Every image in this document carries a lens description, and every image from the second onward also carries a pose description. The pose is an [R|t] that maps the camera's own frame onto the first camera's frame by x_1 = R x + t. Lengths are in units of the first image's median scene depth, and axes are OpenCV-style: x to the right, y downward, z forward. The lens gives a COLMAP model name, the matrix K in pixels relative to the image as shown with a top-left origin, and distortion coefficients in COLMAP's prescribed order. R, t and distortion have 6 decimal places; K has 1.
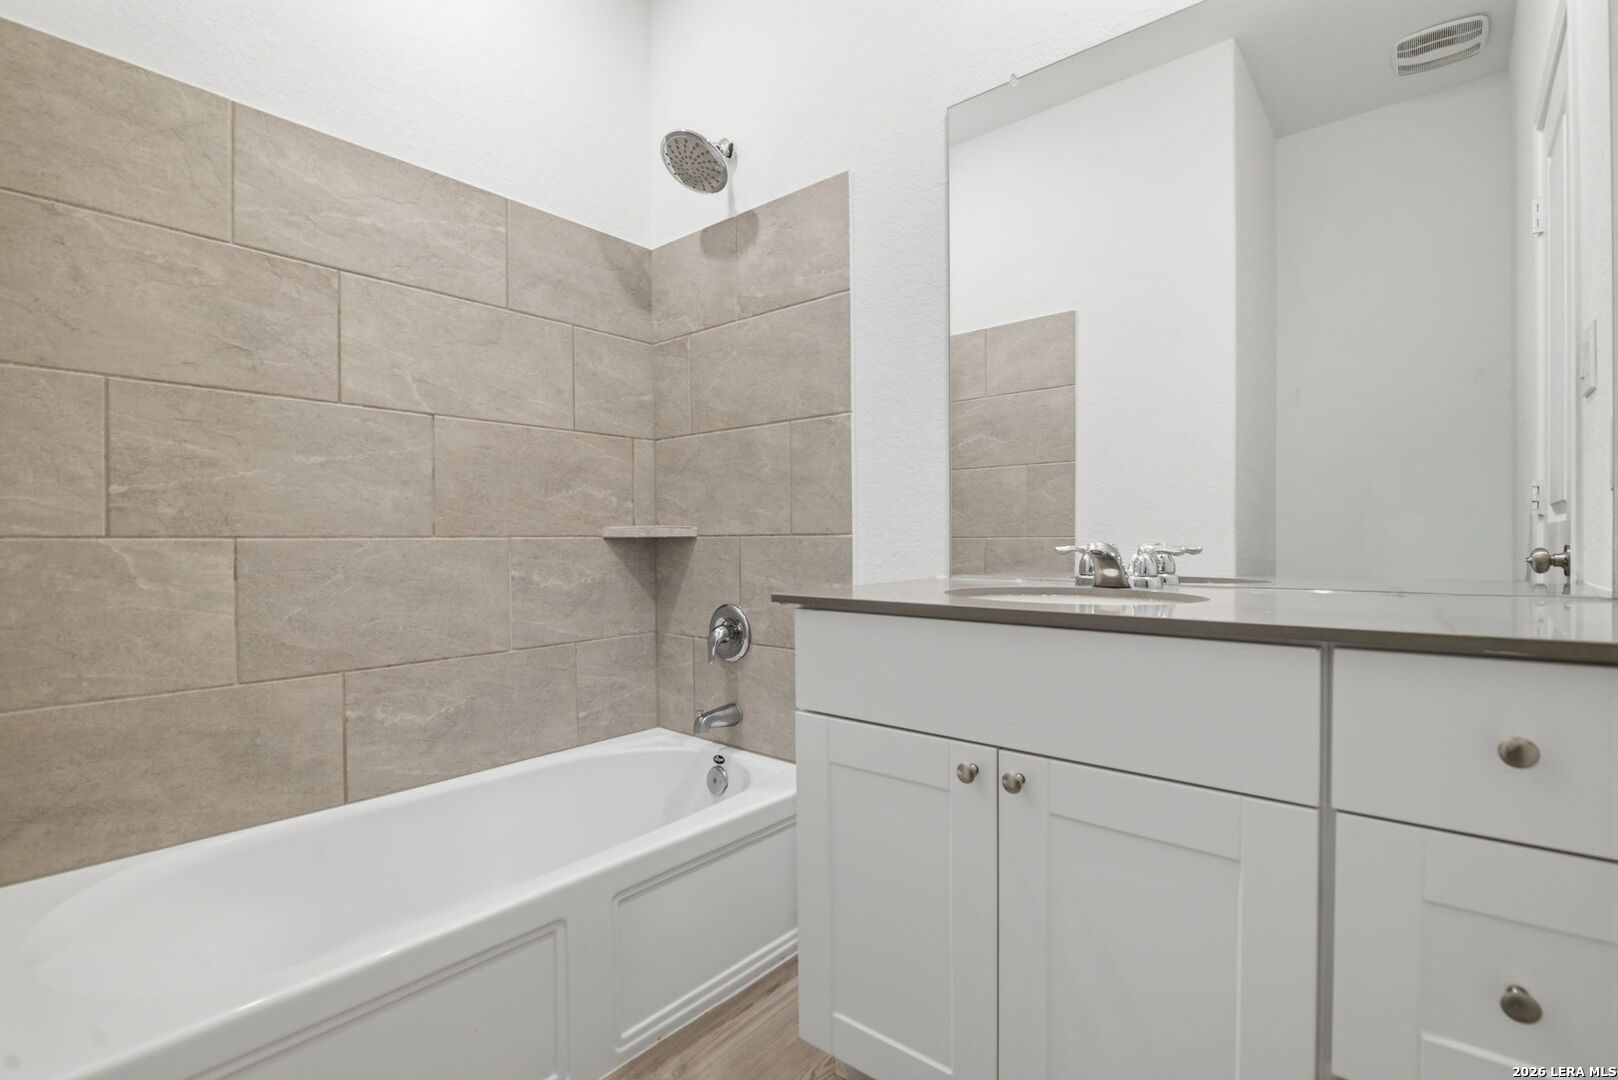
lens RADIAL K [[747.2, 0, 808.5], [0, 747.2, 554.0], [0, 0, 1]] dist [-0.005239, -0.001837]
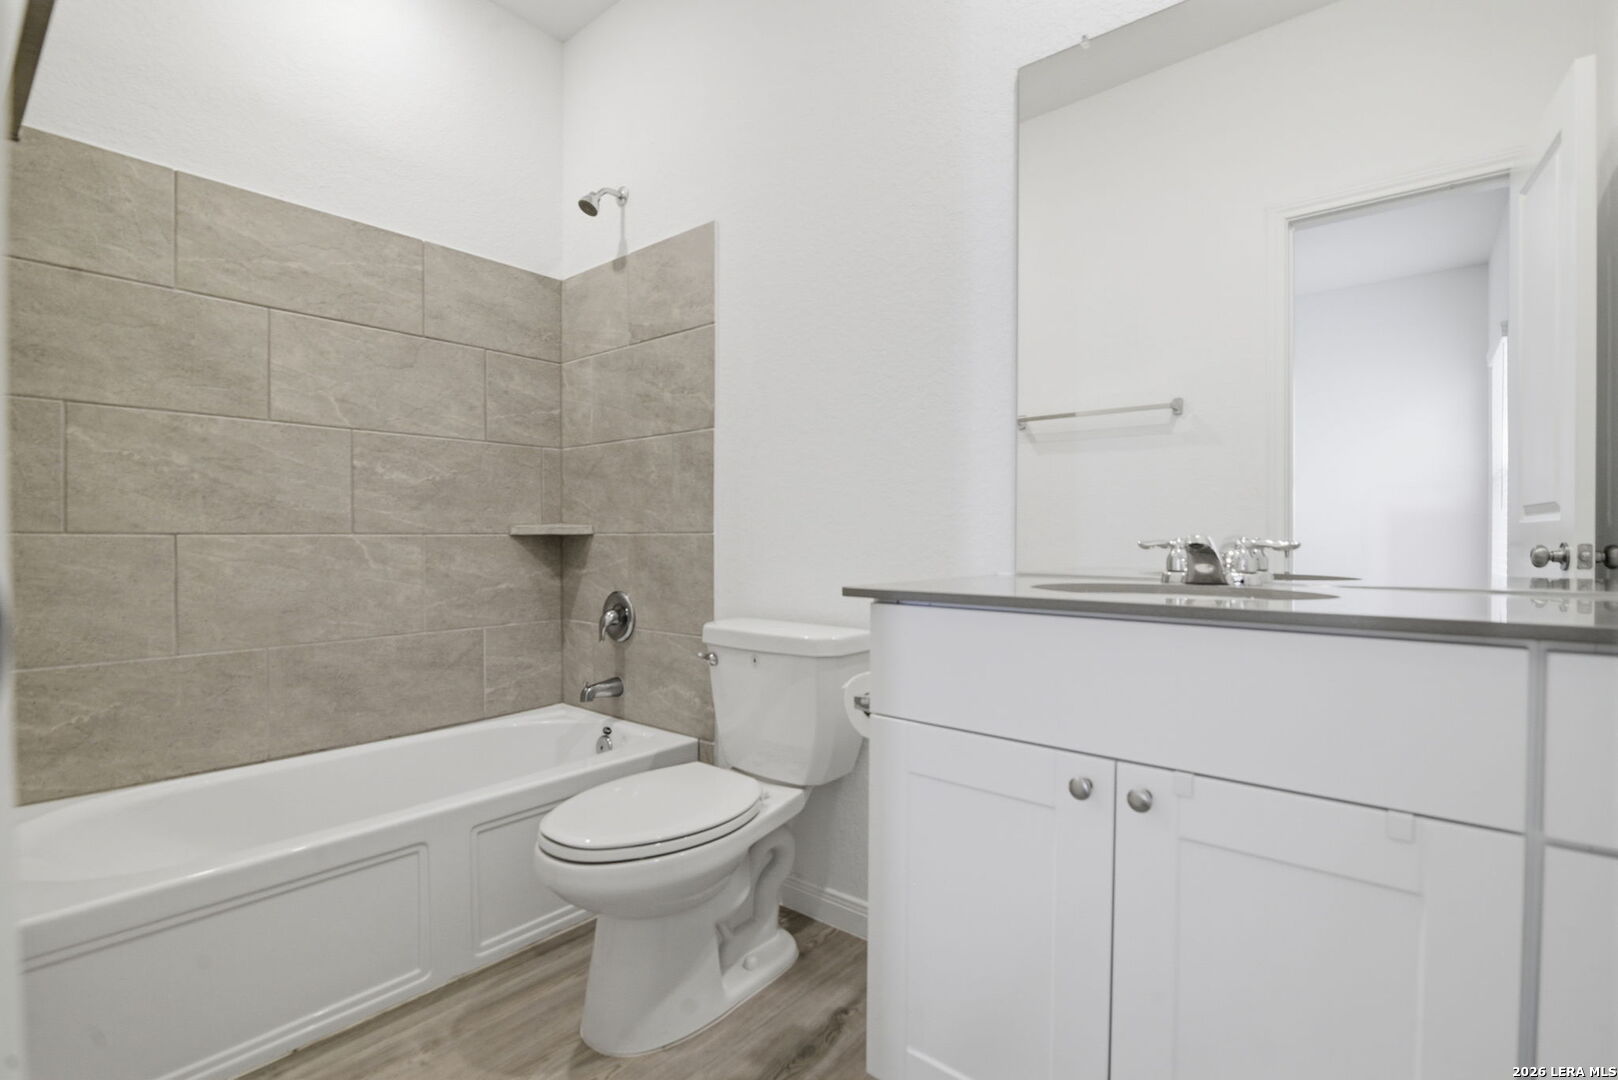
lens RADIAL K [[752.2, 0, 809.0], [0, 752.2, 540.0], [0, 0, 1]] dist [0.001000, -0.005552]
pose [[0.999969, -0.000387, 0.007830, 0.185274], [0.000497, 0.999902, -0.013977, 0.002100], [-0.007824, 0.013981, 0.999872, -0.163719]]
